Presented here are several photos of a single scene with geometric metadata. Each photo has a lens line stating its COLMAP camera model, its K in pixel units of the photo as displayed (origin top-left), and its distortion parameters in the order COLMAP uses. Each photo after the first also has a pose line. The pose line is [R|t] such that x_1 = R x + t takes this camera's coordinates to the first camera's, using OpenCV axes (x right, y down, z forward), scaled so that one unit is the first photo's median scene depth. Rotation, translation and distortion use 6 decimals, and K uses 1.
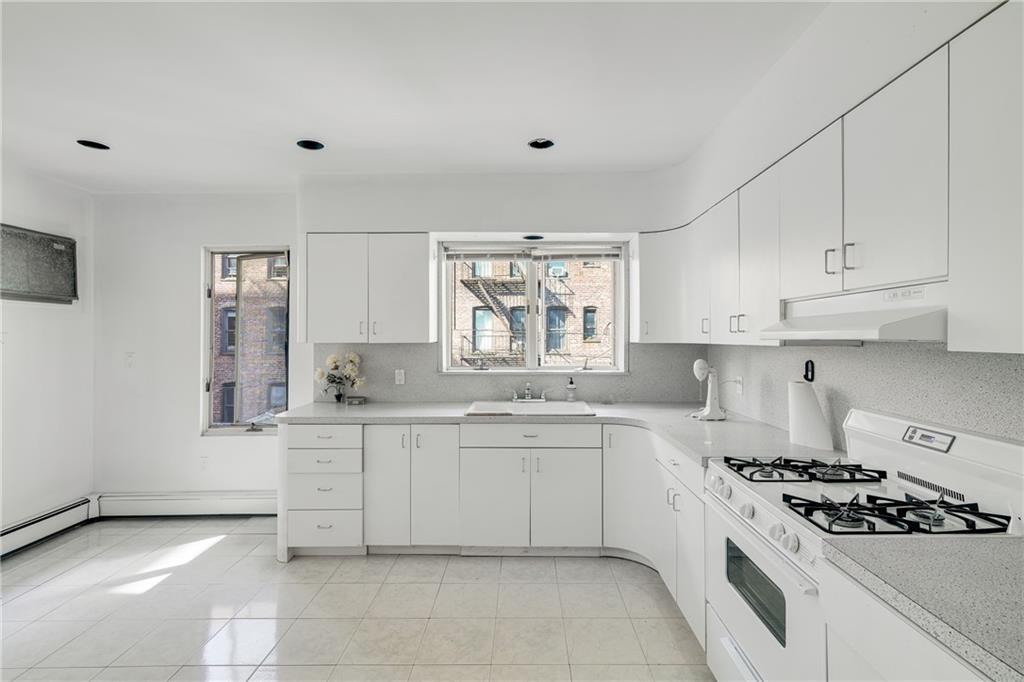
lens RADIAL K [[466.8, 0, 515.6], [0, 466.8, 340.6], [0, 0, 1]] dist [0.000471, -0.000323]
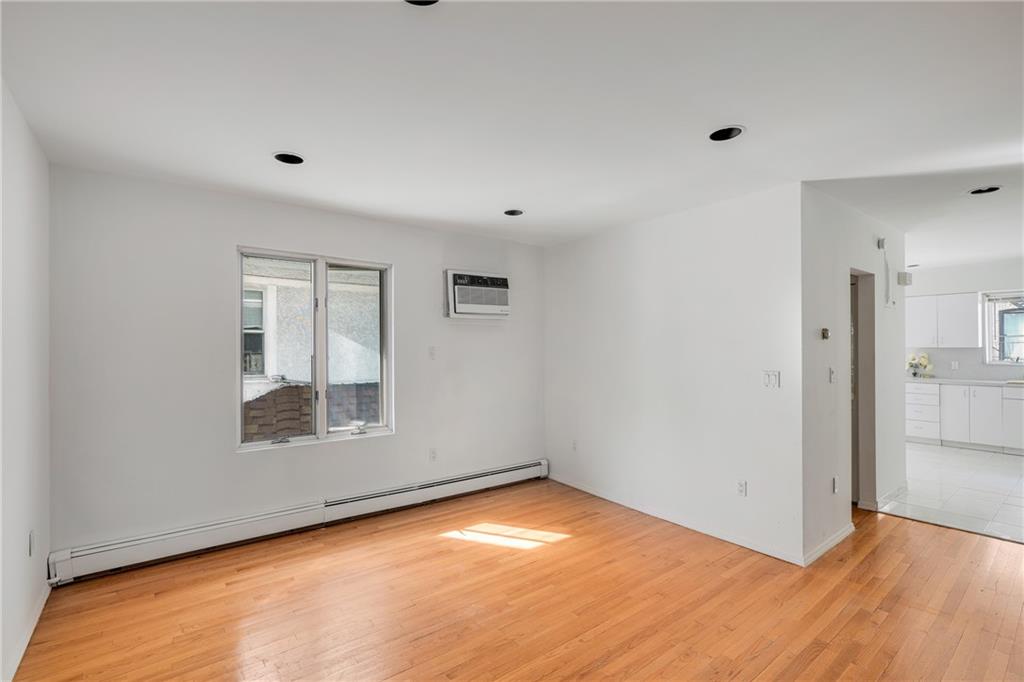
lens RADIAL K [[466.8, 0, 515.6], [0, 466.8, 340.6], [0, 0, 1]] dist [0.000471, -0.000323]
pose [[0.630503, -0.007940, -0.776146, 0.107936], [-0.003056, 0.999915, -0.012712, 0.006300], [0.776181, 0.010387, 0.630425, -1.677632]]
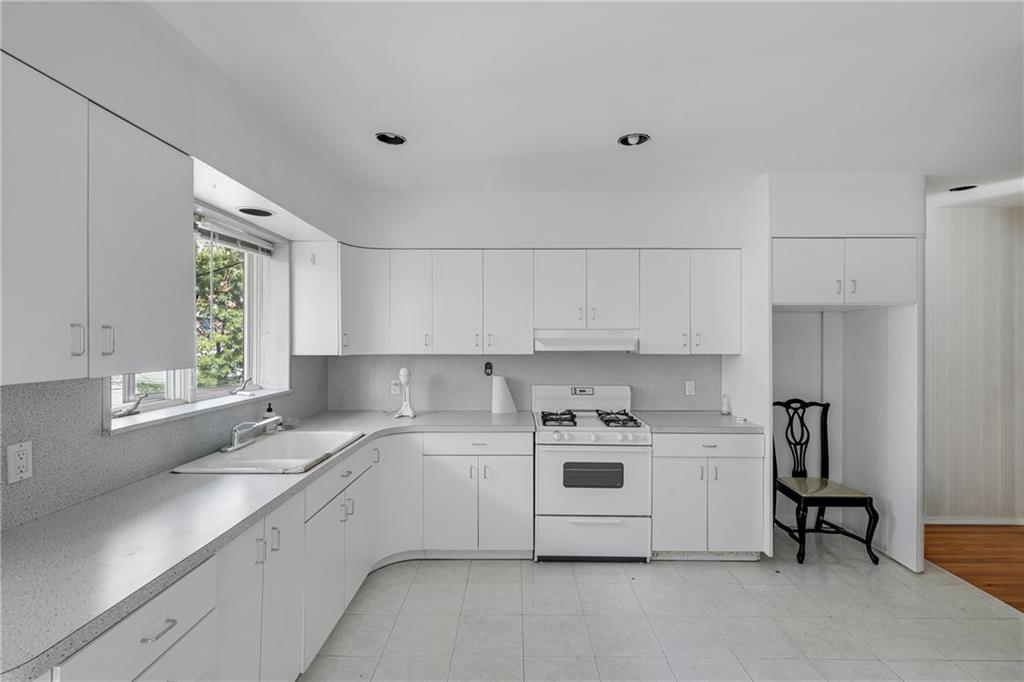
lens RADIAL K [[466.8, 0, 515.6], [0, 466.8, 340.6], [0, 0, 1]] dist [0.000471, -0.000323]
pose [[-0.010079, 0.000623, 0.999949, -0.671856], [0.006054, 0.999982, -0.000562, -0.022316], [-0.999931, 0.006048, -0.010082, 0.609087]]
